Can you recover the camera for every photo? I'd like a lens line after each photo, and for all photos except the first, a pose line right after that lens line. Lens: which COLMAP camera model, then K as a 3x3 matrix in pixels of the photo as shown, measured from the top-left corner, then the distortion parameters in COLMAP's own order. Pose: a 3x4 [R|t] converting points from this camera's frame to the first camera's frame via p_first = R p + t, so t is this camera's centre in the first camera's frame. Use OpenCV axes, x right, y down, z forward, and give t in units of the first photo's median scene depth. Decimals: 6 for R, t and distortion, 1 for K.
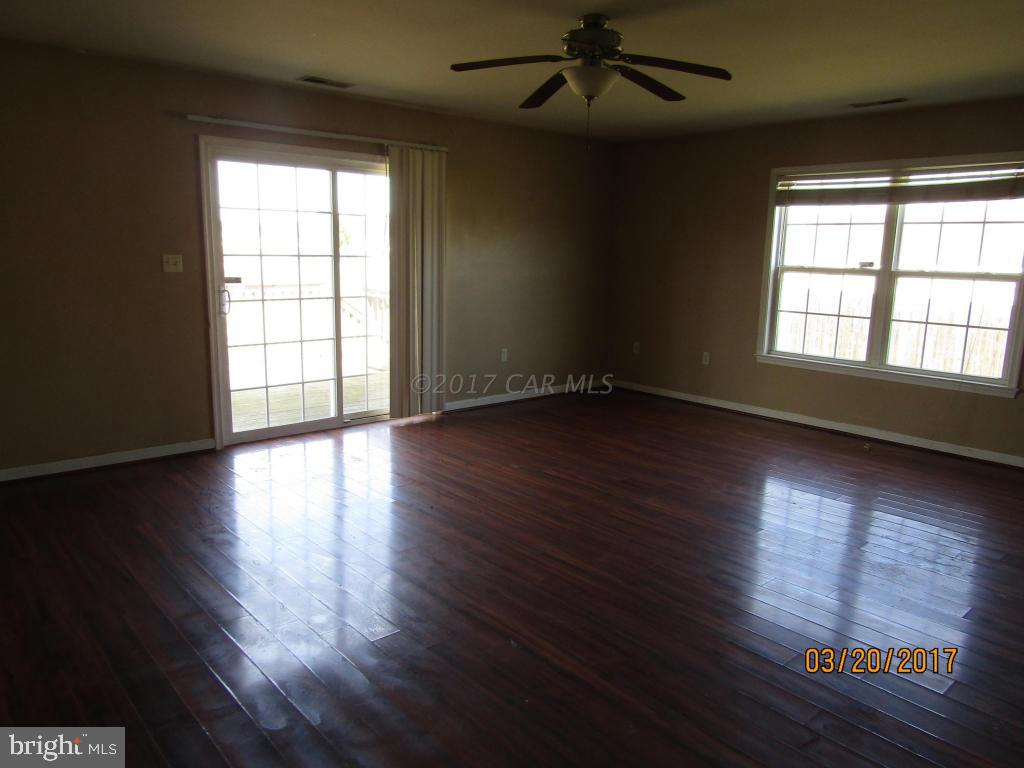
lens RADIAL K [[722.2, 0, 511.5], [0, 722.2, 385.0], [0, 0, 1]] dist [0.009388, 0.000501]
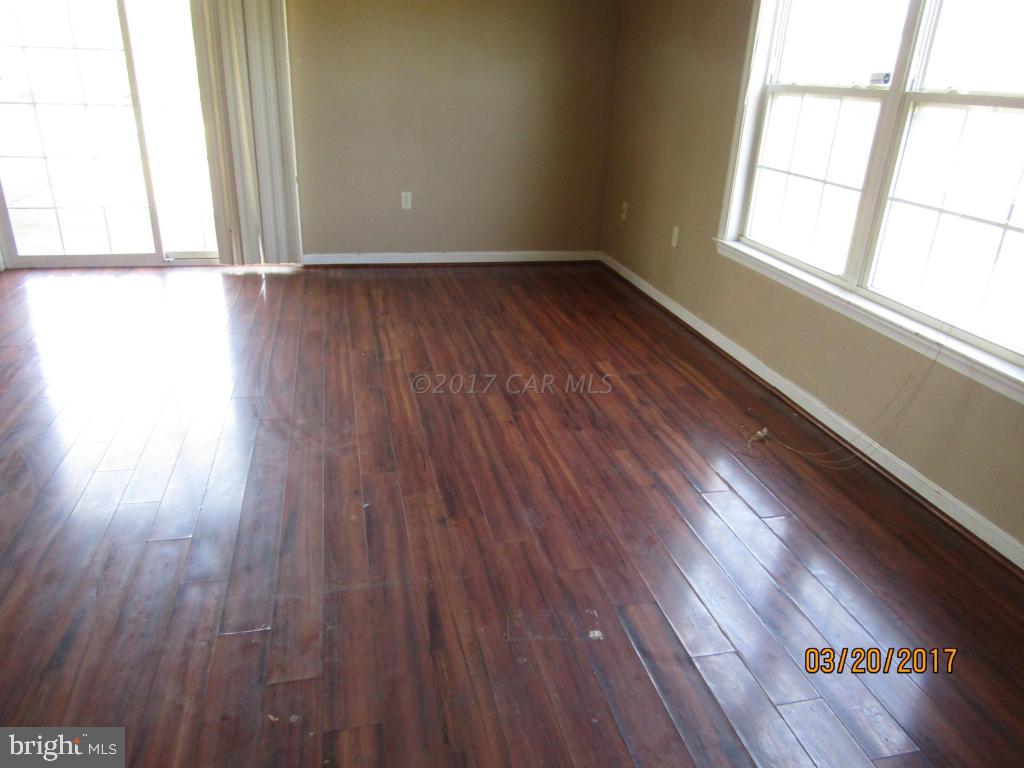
lens RADIAL K [[722.2, 0, 511.2], [0, 722.2, 381.7], [0, 0, 1]] dist [0.009388, 0.000501]
pose [[0.875055, 0.205925, -0.438034, 0.516700], [-0.110568, 0.966099, 0.233295, -0.053756], [0.471226, -0.155714, 0.868159, 0.415647]]
